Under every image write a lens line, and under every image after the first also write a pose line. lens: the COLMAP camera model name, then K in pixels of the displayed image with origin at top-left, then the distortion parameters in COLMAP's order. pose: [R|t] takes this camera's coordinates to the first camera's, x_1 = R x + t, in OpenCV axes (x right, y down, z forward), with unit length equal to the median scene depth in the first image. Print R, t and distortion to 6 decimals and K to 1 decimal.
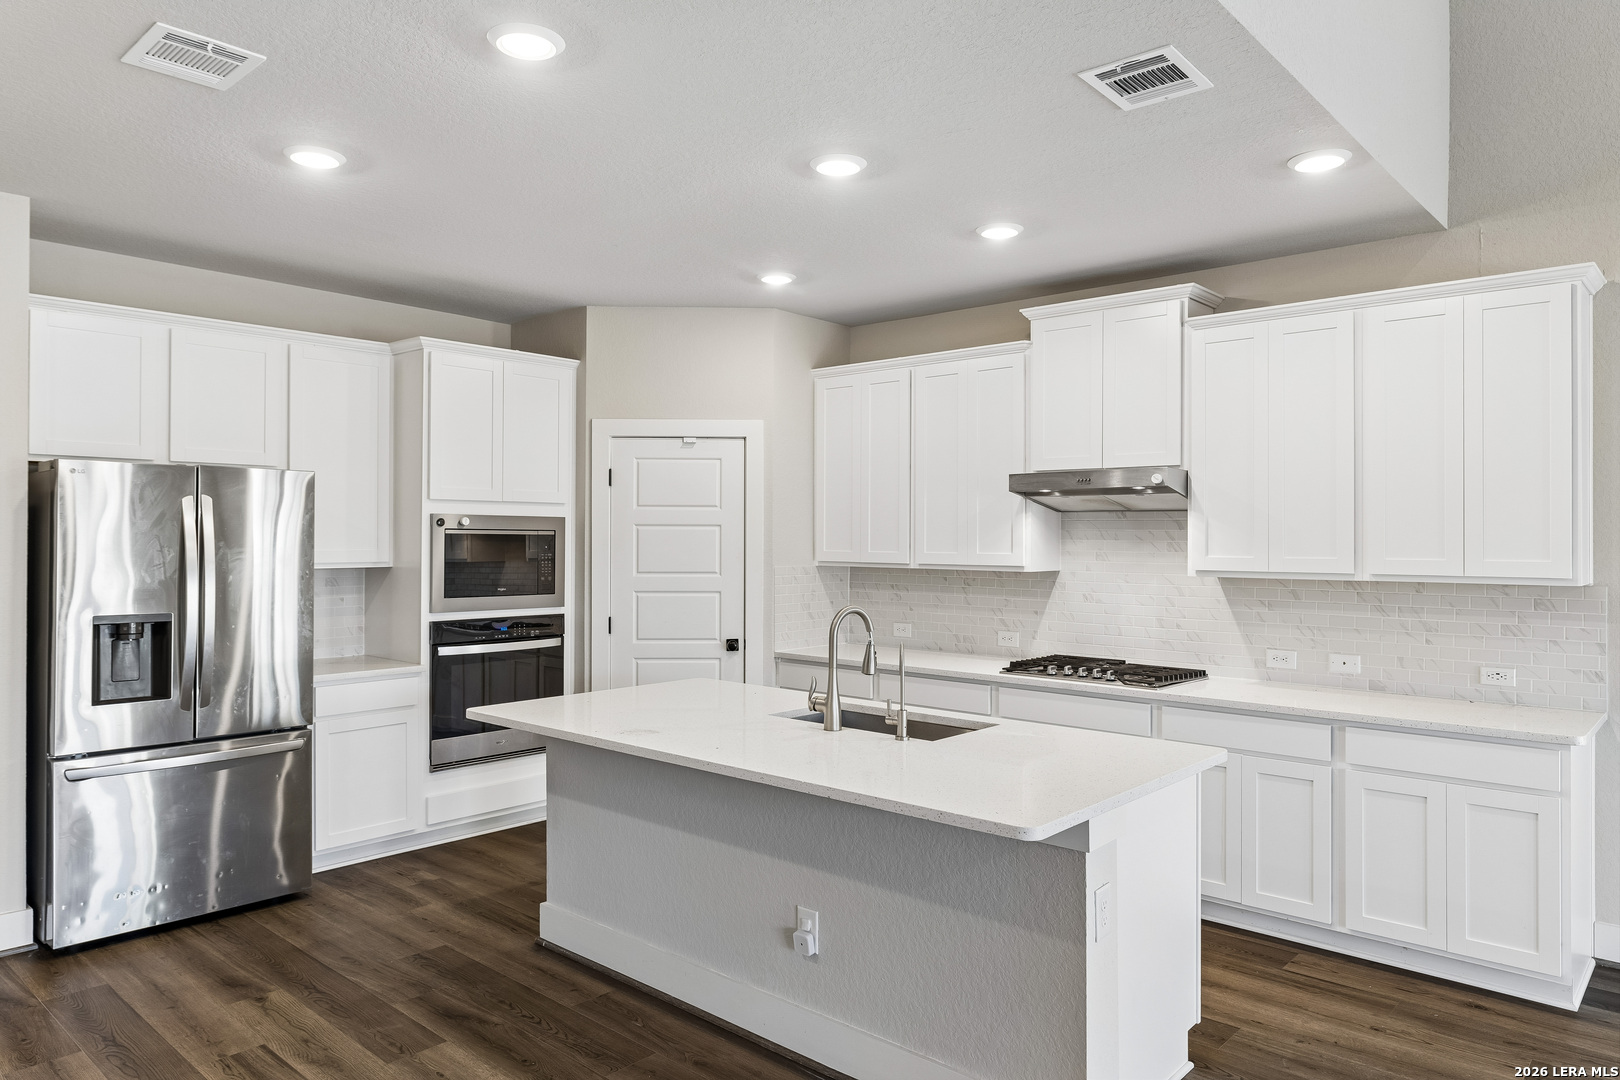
lens RADIAL K [[1053.7, 0, 804.5], [0, 1053.7, 532.2], [0, 0, 1]] dist [0.001228, -0.002034]
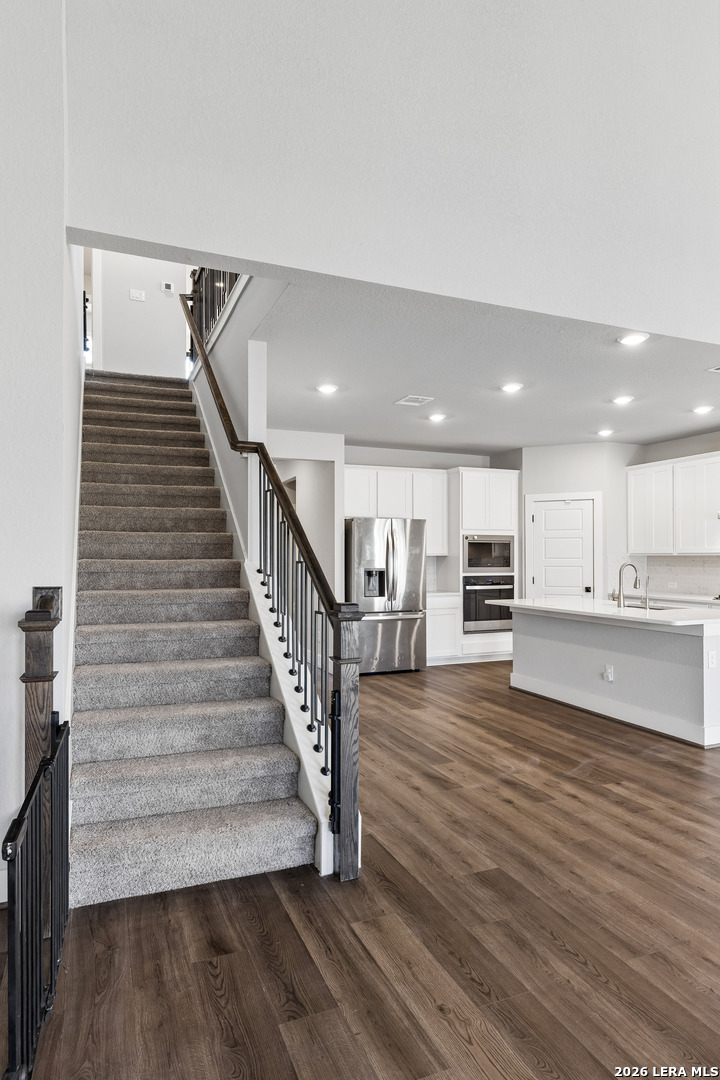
lens RADIAL K [[623.5, 0, 351.4], [0, 623.5, 555.7], [0, 0, 1]] dist [-0.005099, -0.001019]
pose [[0.898995, -0.005924, -0.437918, 0.070572], [0.006756, 0.999977, 0.000342, 0.032285], [0.437906, -0.003266, 0.899015, -0.501514]]
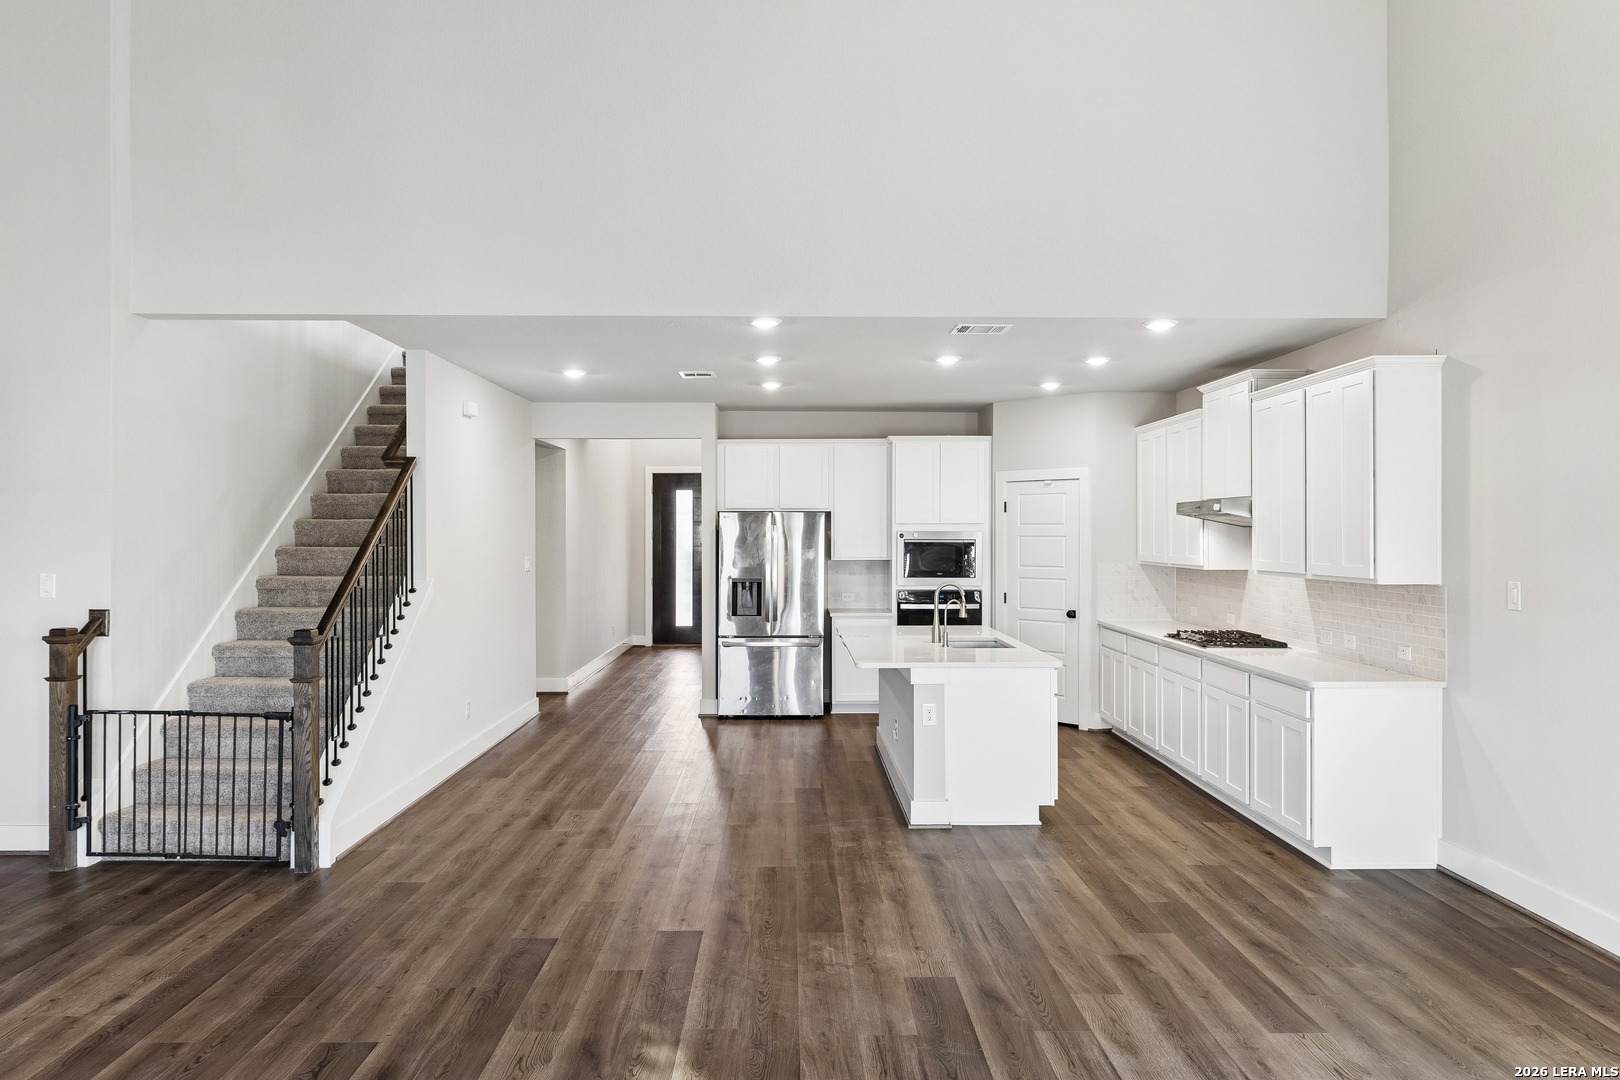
lens RADIAL K [[1053.7, 0, 806.4], [0, 1053.7, 536.1], [0, 0, 1]] dist [0.001228, -0.002034]
pose [[0.681222, -0.002305, -0.732073, 0.884820], [0.006856, 0.999971, 0.003231, -0.016193], [0.732044, -0.007220, 0.681219, -0.368019]]
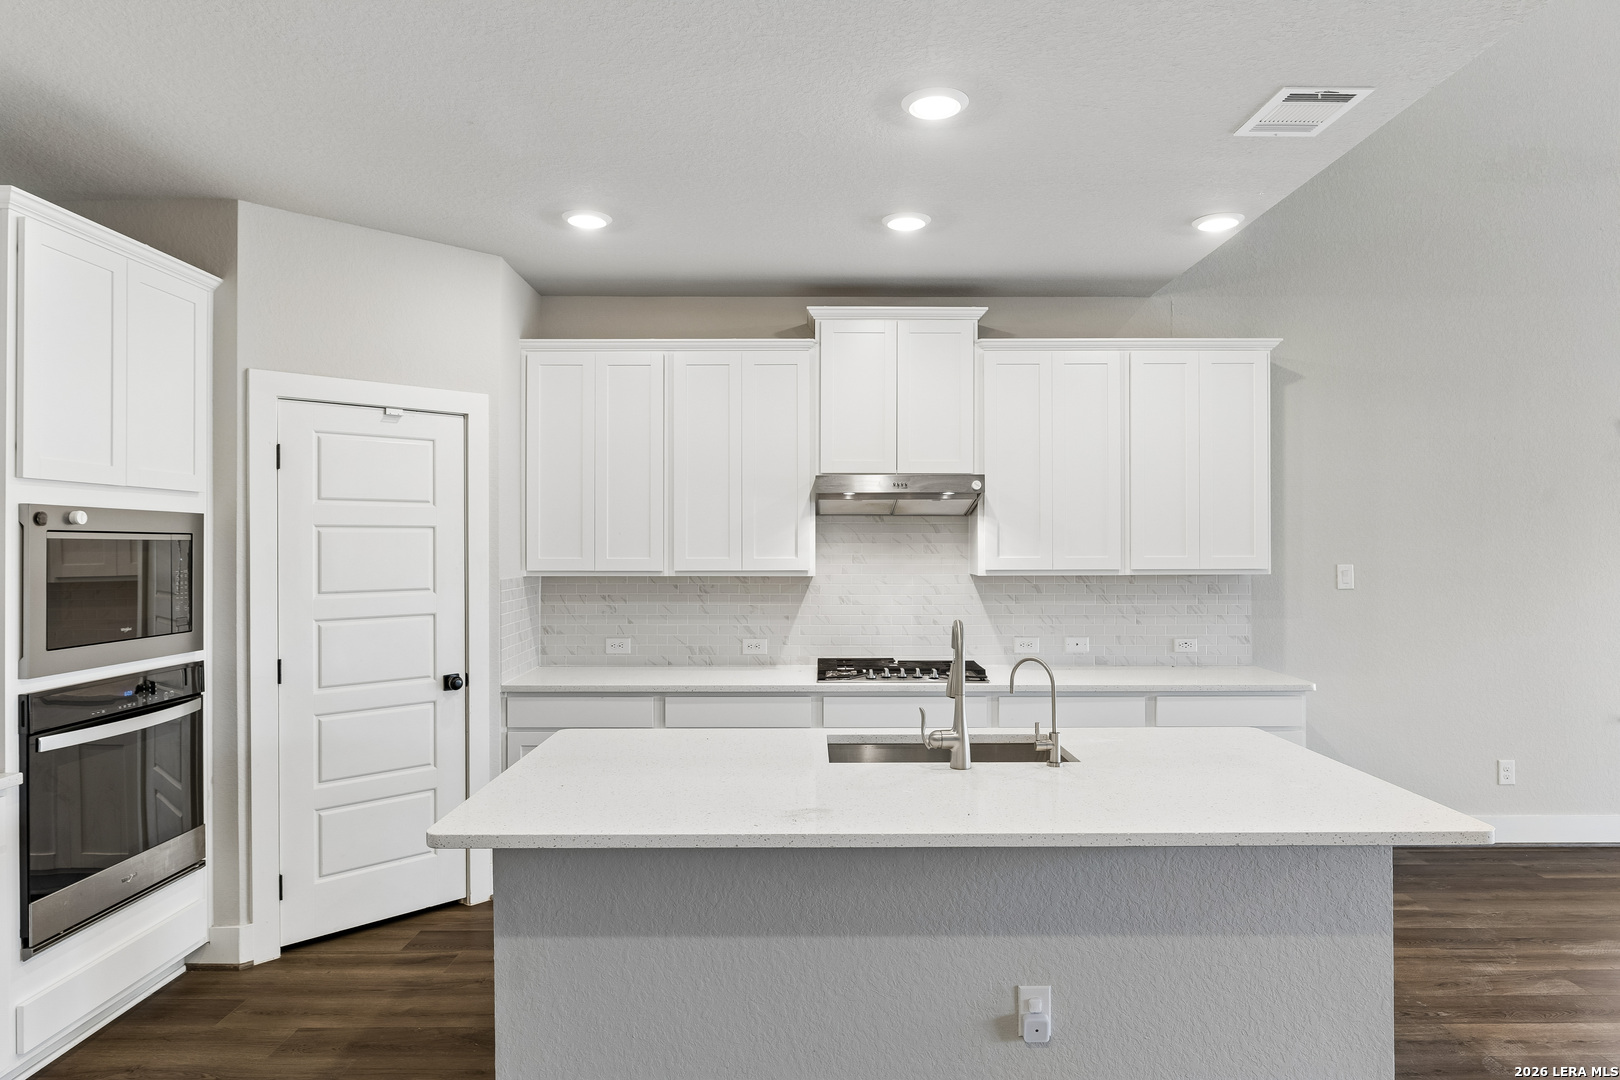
lens RADIAL K [[966.0, 0, 809.5], [0, 966.0, 537.2], [0, 0, 1]] dist [-0.003996, -0.001818]
pose [[0.742751, -0.002155, 0.669564, -0.387131], [0.001746, 0.999998, 0.001283, 0.000400], [-0.669565, 0.000216, 0.742753, 0.333579]]
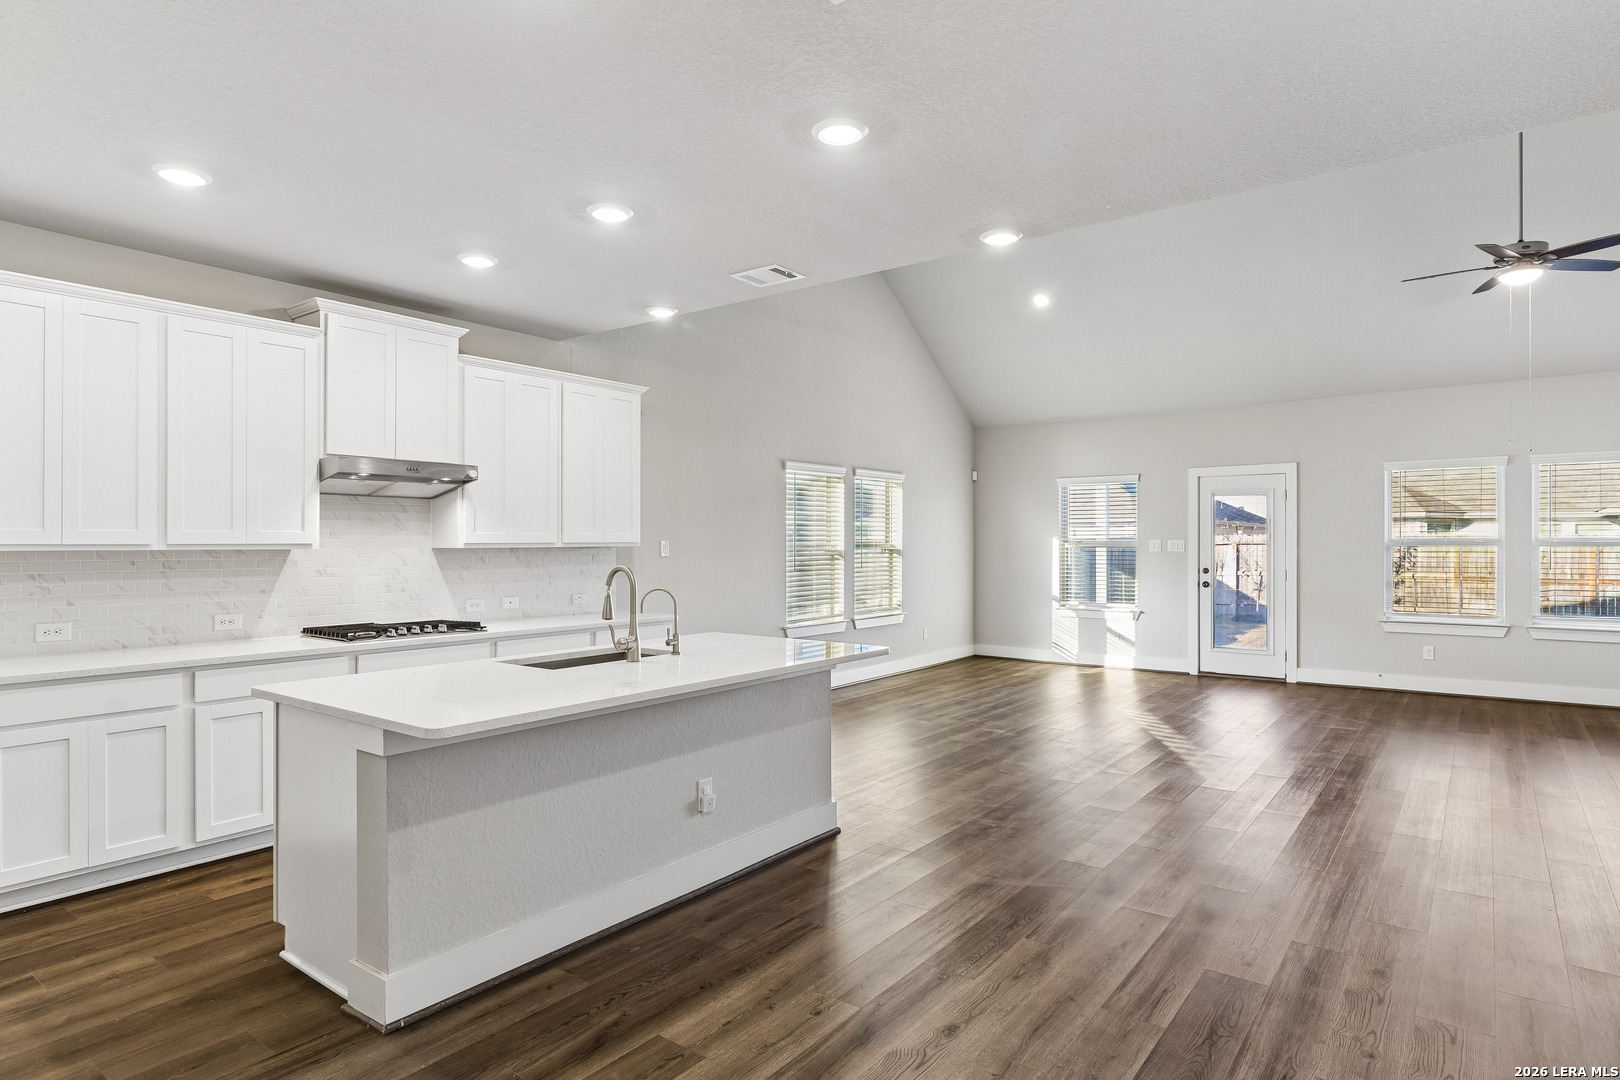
lens RADIAL K [[903.2, 0, 807.8], [0, 903.2, 540.6], [0, 0, 1]] dist [0.006847, -0.003261]
pose [[-0.083456, -0.003662, 0.996505, -0.720154], [-0.004942, 0.999982, 0.003261, 0.023733], [-0.996499, -0.004652, -0.083472, 0.584123]]
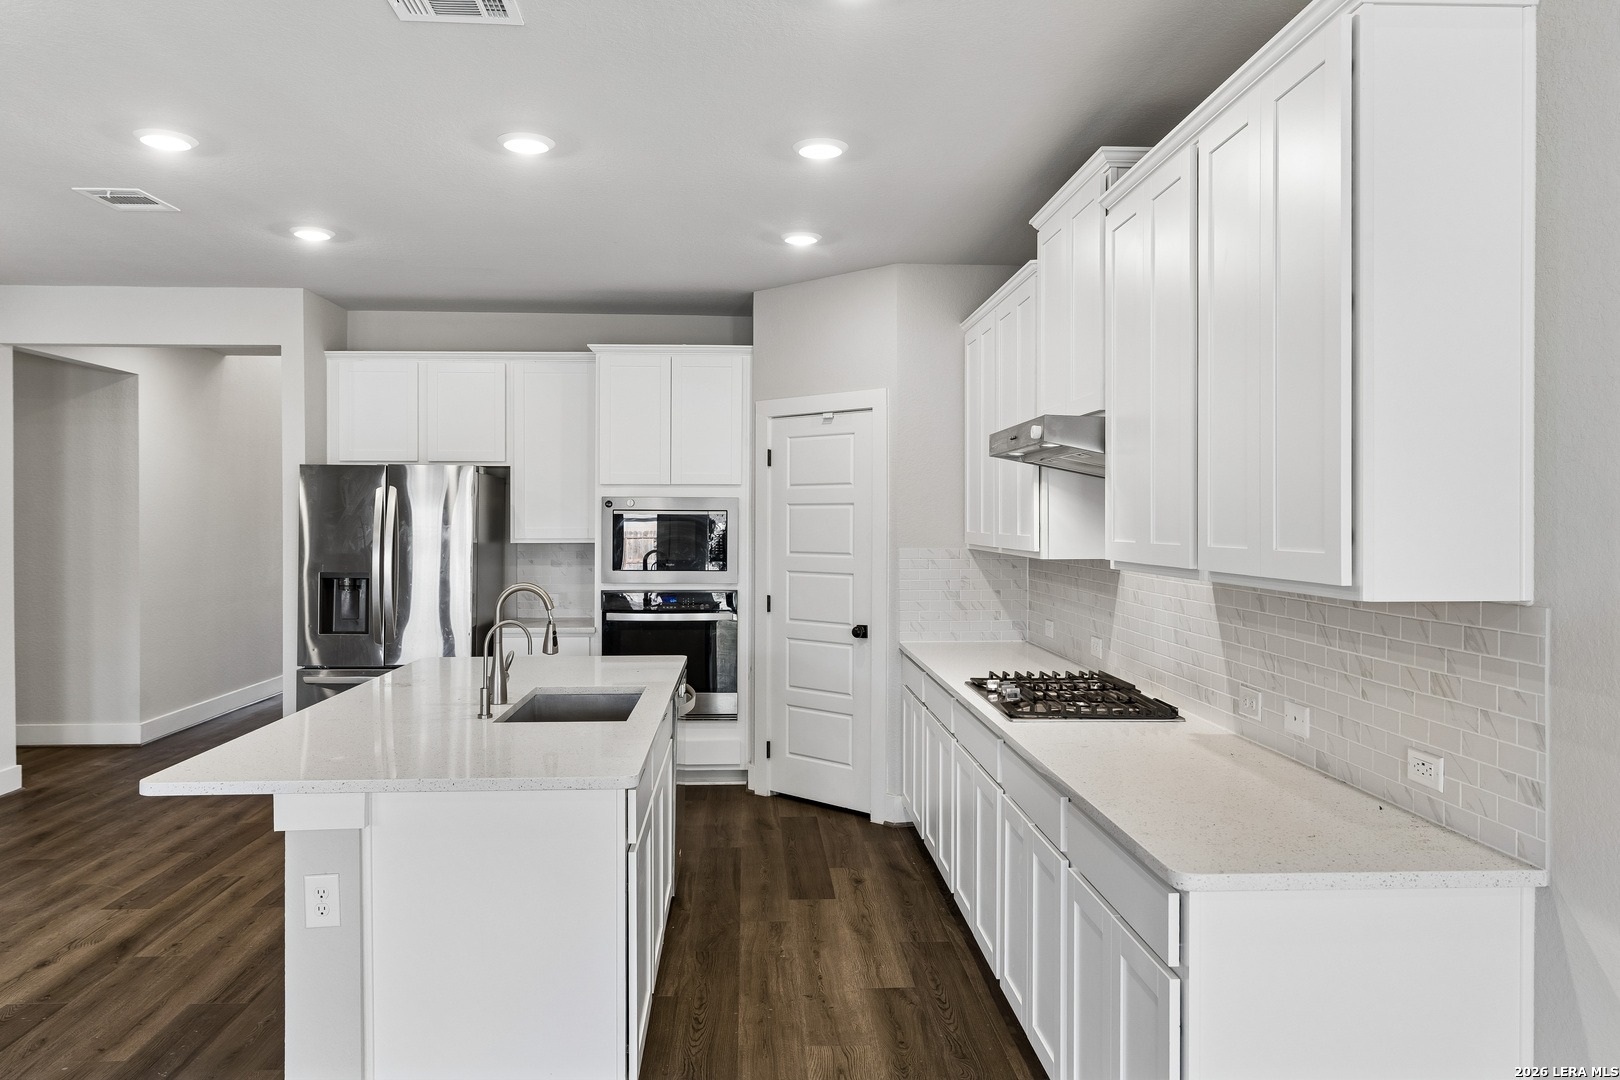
lens RADIAL K [[1106.3, 0, 799.8], [0, 1106.3, 526.8], [0, 0, 1]] dist [0.006860, -0.006423]
pose [[0.705218, 0.002084, -0.708987, 0.657031], [0.005698, 0.999947, 0.008607, 0.006013], [0.708968, -0.010109, 0.705169, 0.300559]]
